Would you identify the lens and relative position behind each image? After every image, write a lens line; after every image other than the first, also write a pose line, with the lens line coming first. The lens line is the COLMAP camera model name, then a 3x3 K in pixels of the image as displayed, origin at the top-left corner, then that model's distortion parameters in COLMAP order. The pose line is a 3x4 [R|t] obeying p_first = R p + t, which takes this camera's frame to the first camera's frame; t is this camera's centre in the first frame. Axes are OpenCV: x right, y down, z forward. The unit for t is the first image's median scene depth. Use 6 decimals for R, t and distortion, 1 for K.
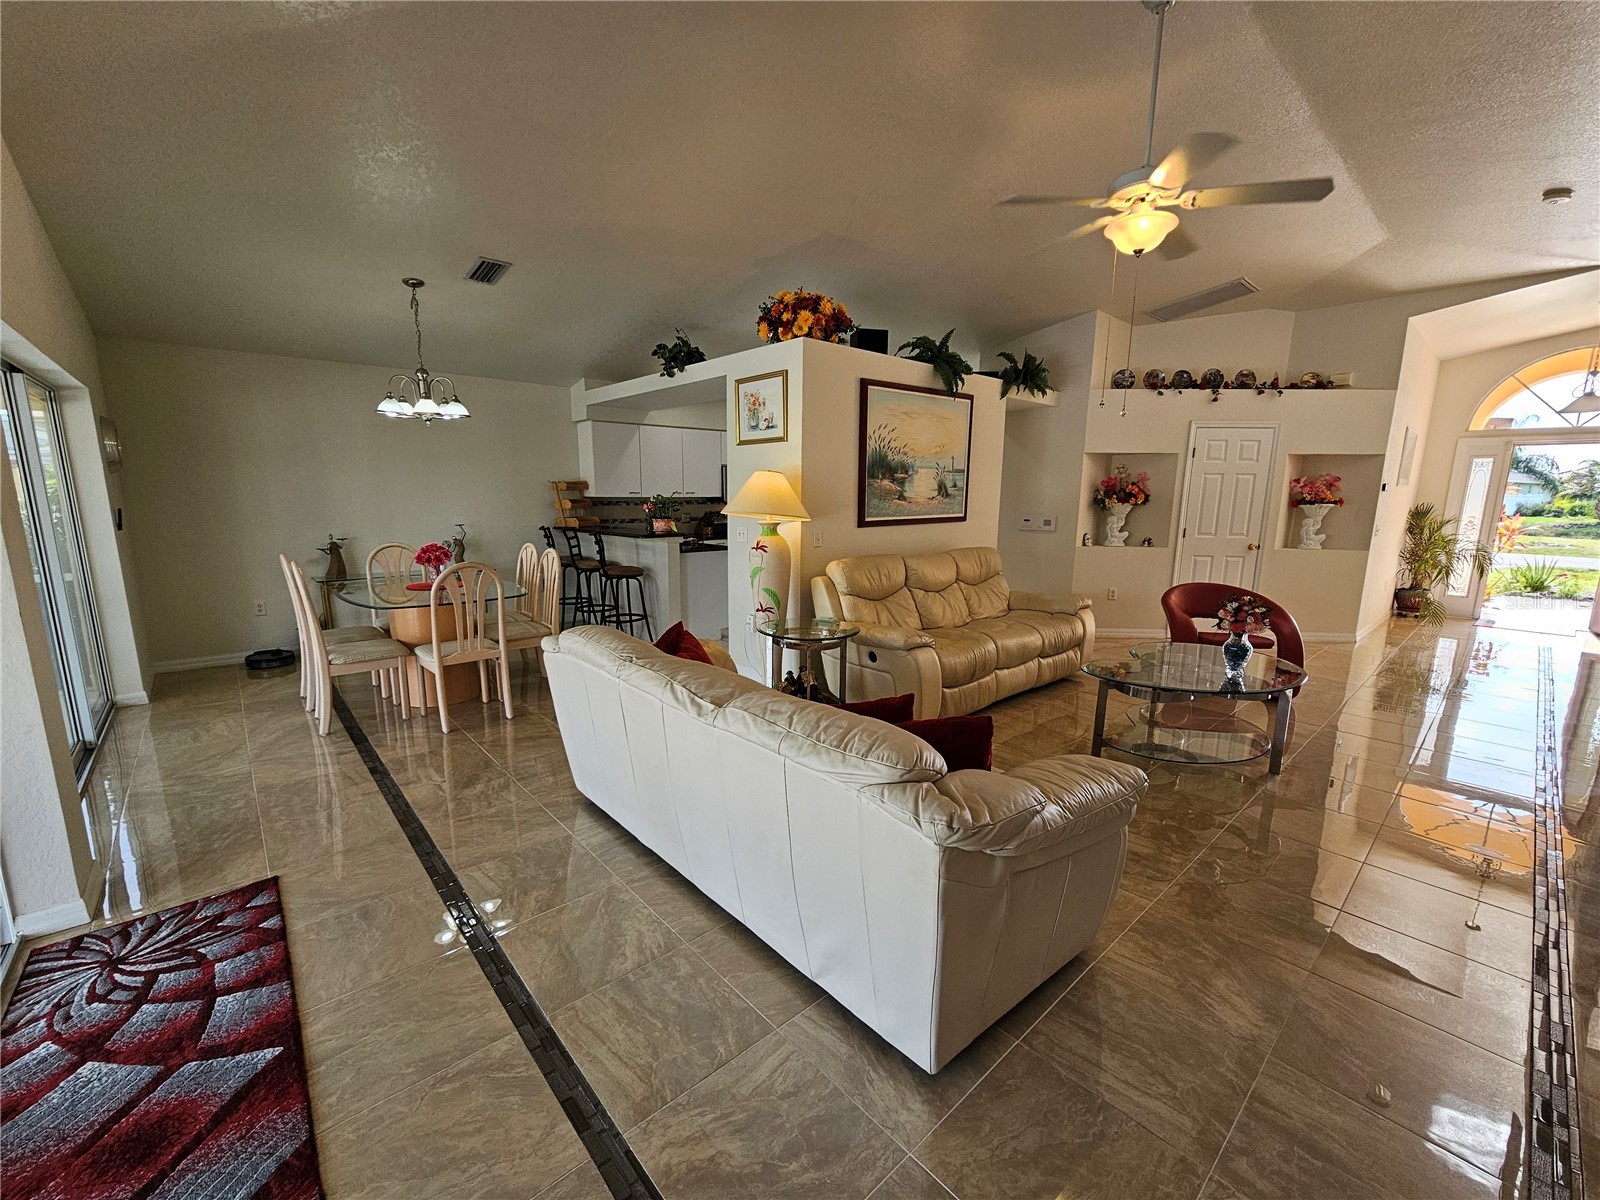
lens RADIAL K [[655.6, 0, 799.6], [0, 655.6, 608.9], [0, 0, 1]] dist [-0.007340, 0.003182]
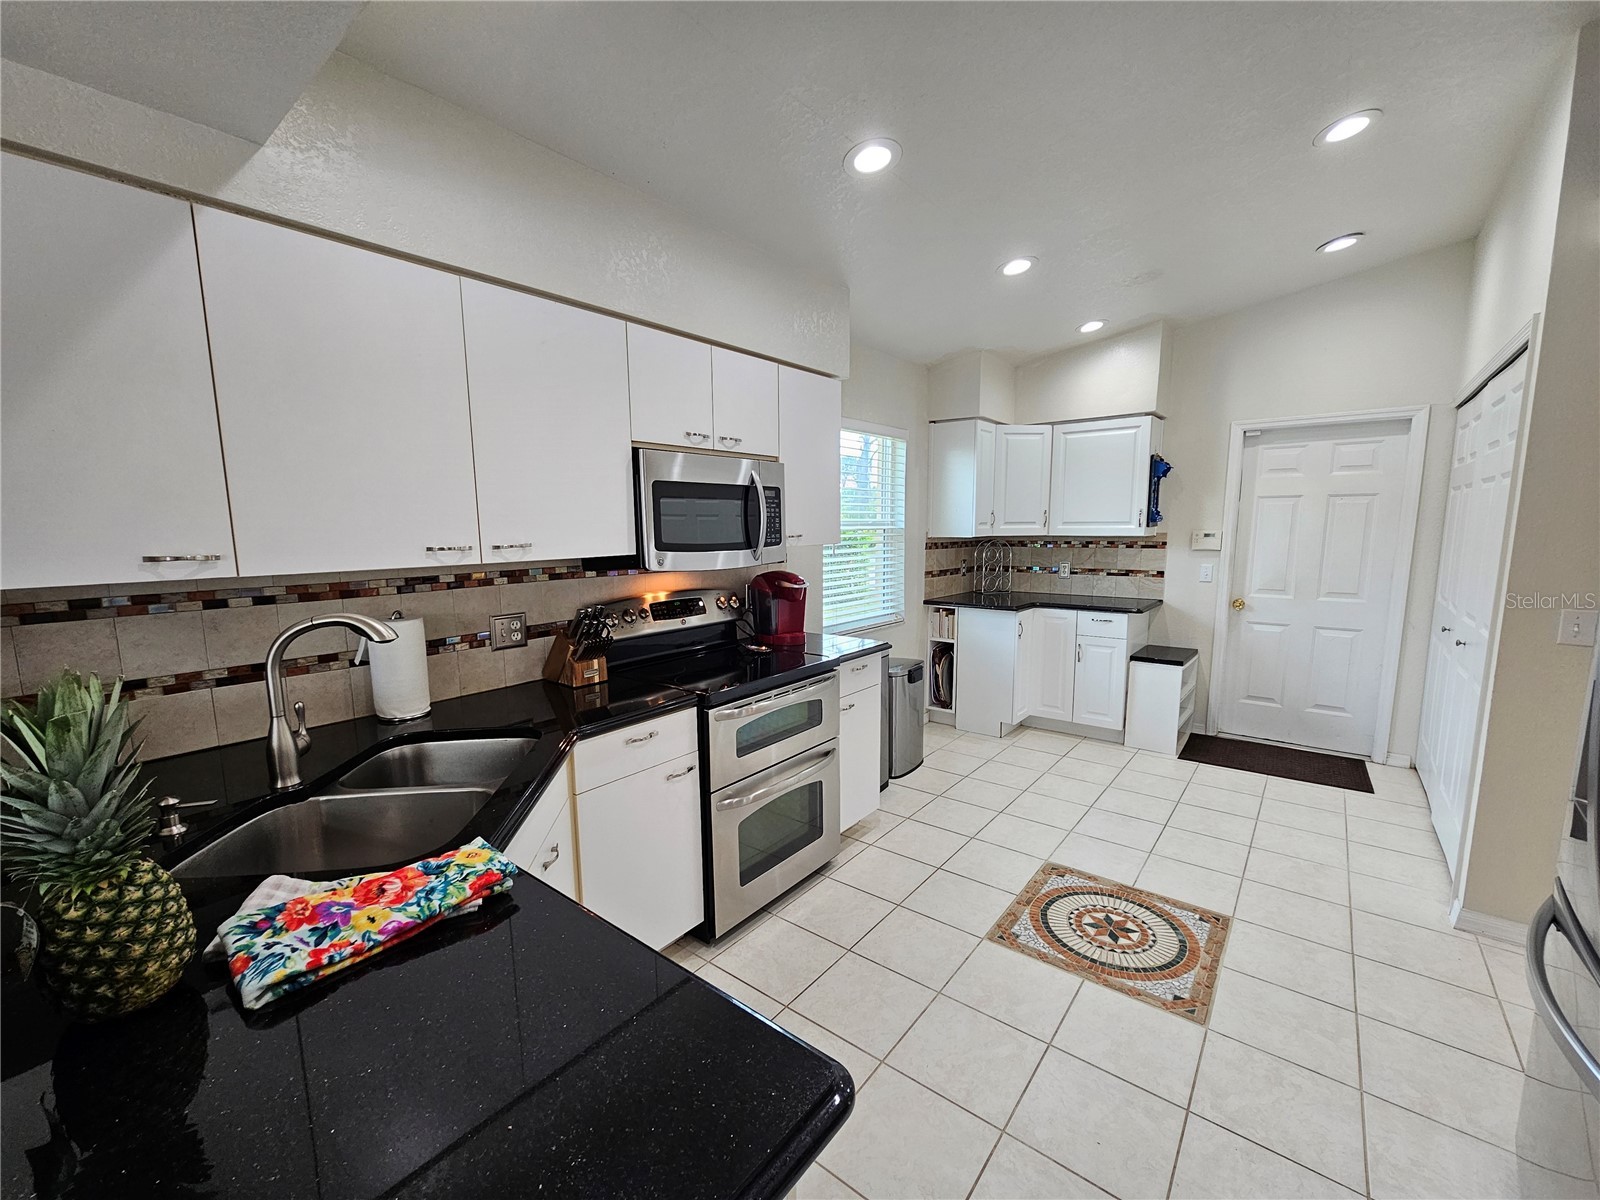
lens RADIAL K [[655.6, 0, 794.7], [0, 655.6, 616.3], [0, 0, 1]] dist [-0.007340, 0.003182]
pose [[0.986772, -0.038578, 0.157457, -0.161188], [0.044232, 0.998490, -0.032563, -0.221323], [-0.155963, 0.039097, 0.986989, 1.188252]]
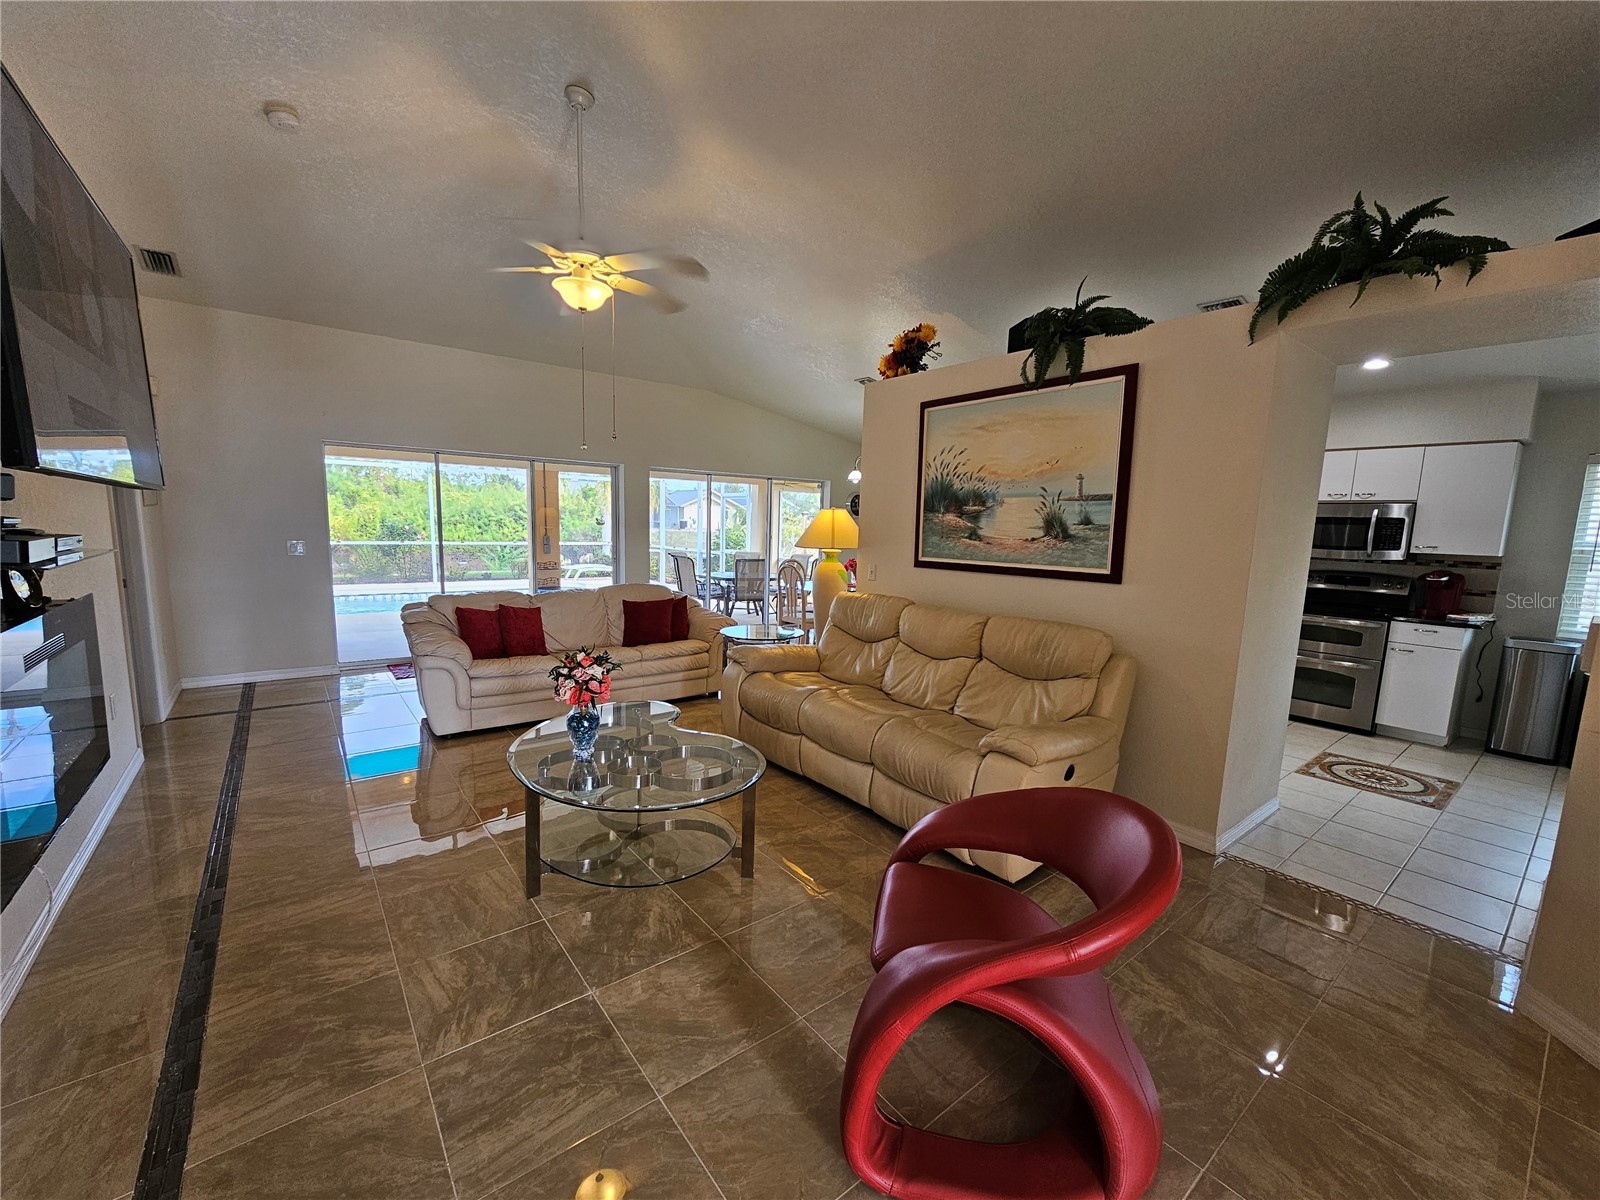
lens RADIAL K [[655.6, 0, 799.8], [0, 655.6, 612.2], [0, 0, 1]] dist [-0.007340, 0.003182]
pose [[-0.061962, 0.127120, -0.989950, 1.011214], [-0.206649, 0.968729, 0.137330, -0.157556], [0.976451, 0.213082, -0.033756, 0.905254]]
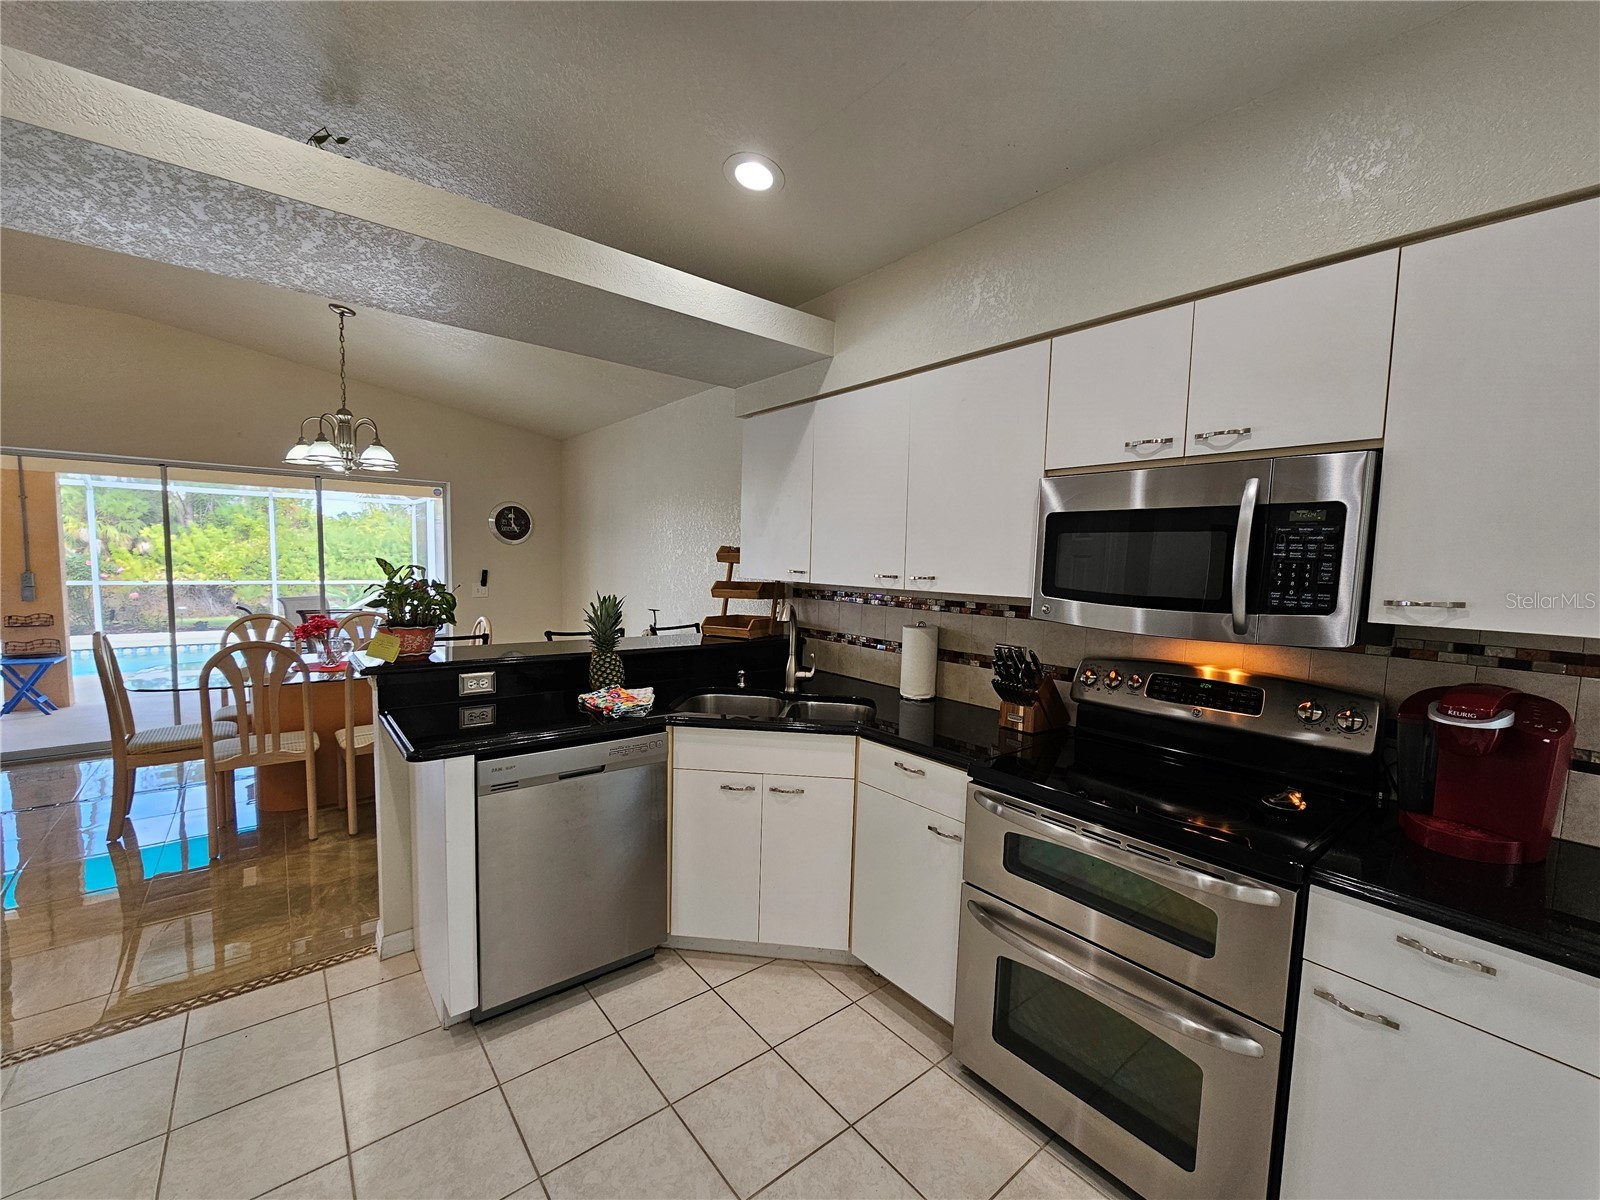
lens RADIAL K [[655.6, 0, 797.2], [0, 655.6, 613.3], [0, 0, 1]] dist [-0.007340, 0.003182]
pose [[-0.050040, 0.075537, -0.995887, 0.229605], [-0.203298, 0.975489, 0.084205, -0.282006], [0.977837, 0.206675, -0.033457, 1.544034]]
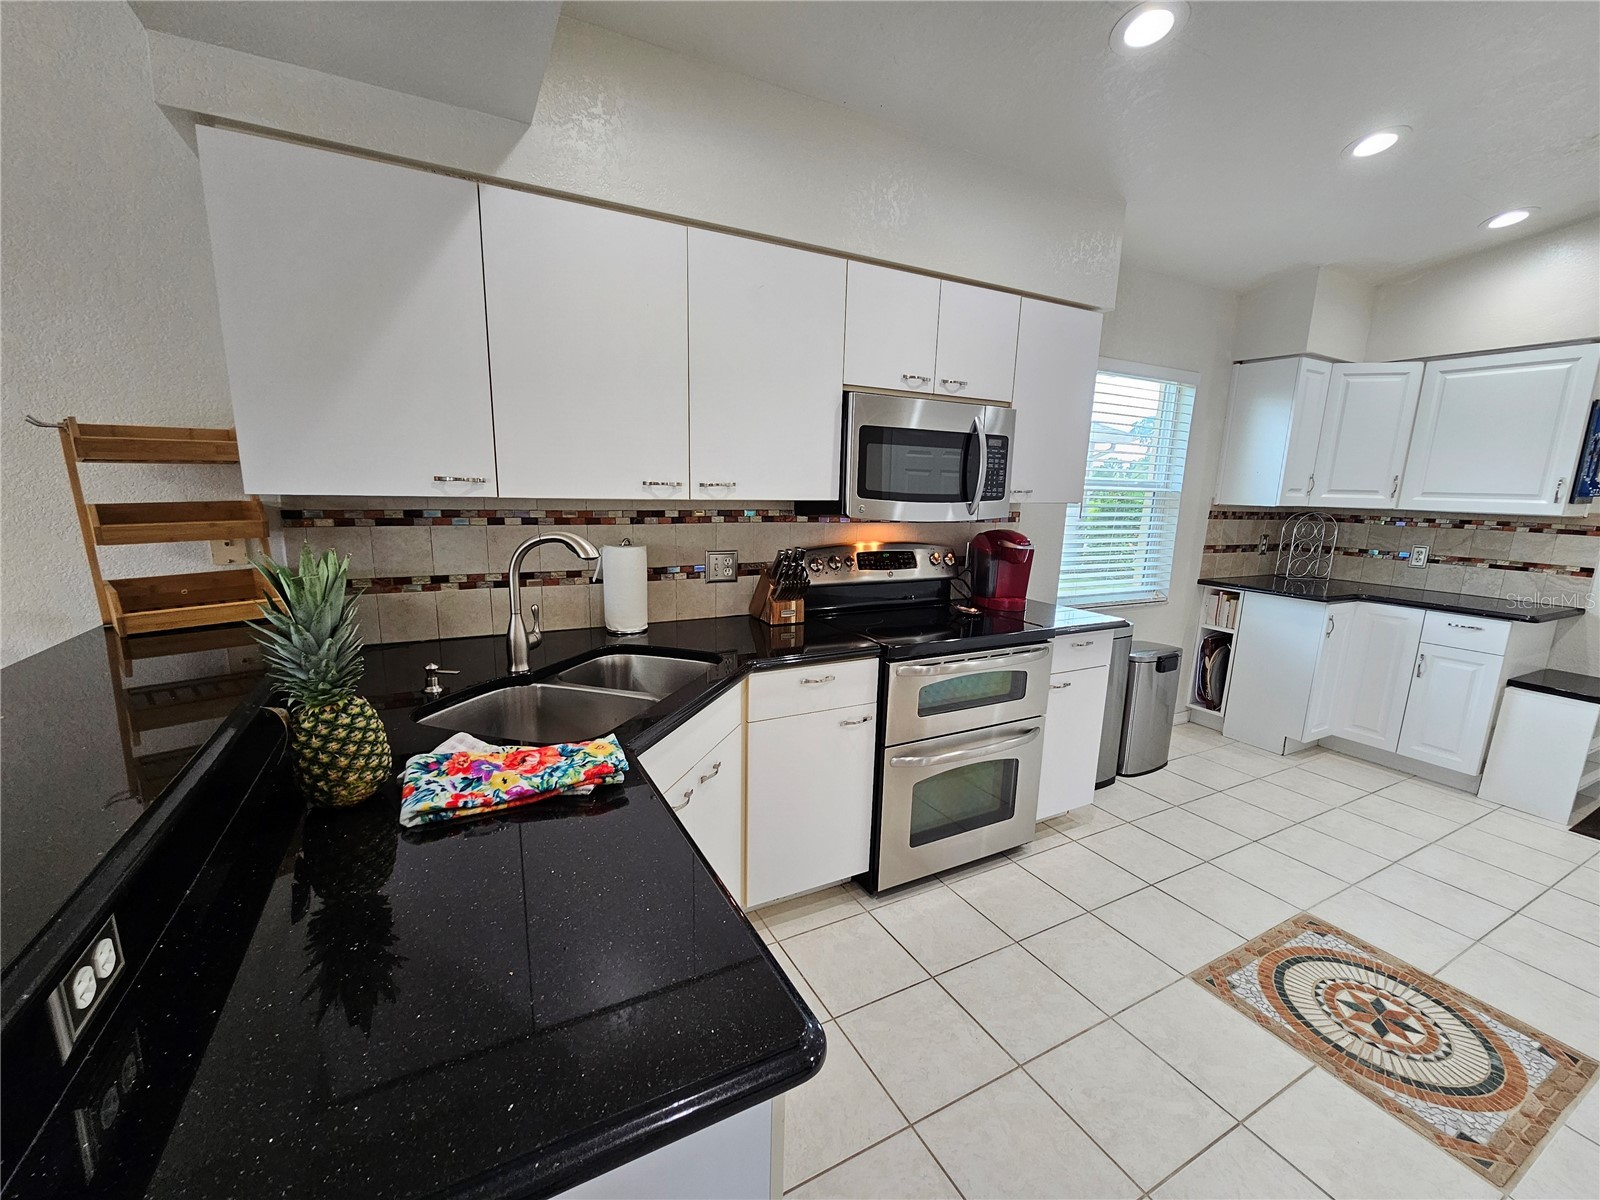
lens RADIAL K [[655.6, 0, 799.5], [0, 655.6, 615.2], [0, 0, 1]] dist [-0.007340, 0.003182]
pose [[0.970927, 0.064877, -0.230418, -0.110418], [-0.060676, 0.997837, 0.025281, -0.213485], [0.231560, -0.010566, 0.972763, 1.203795]]
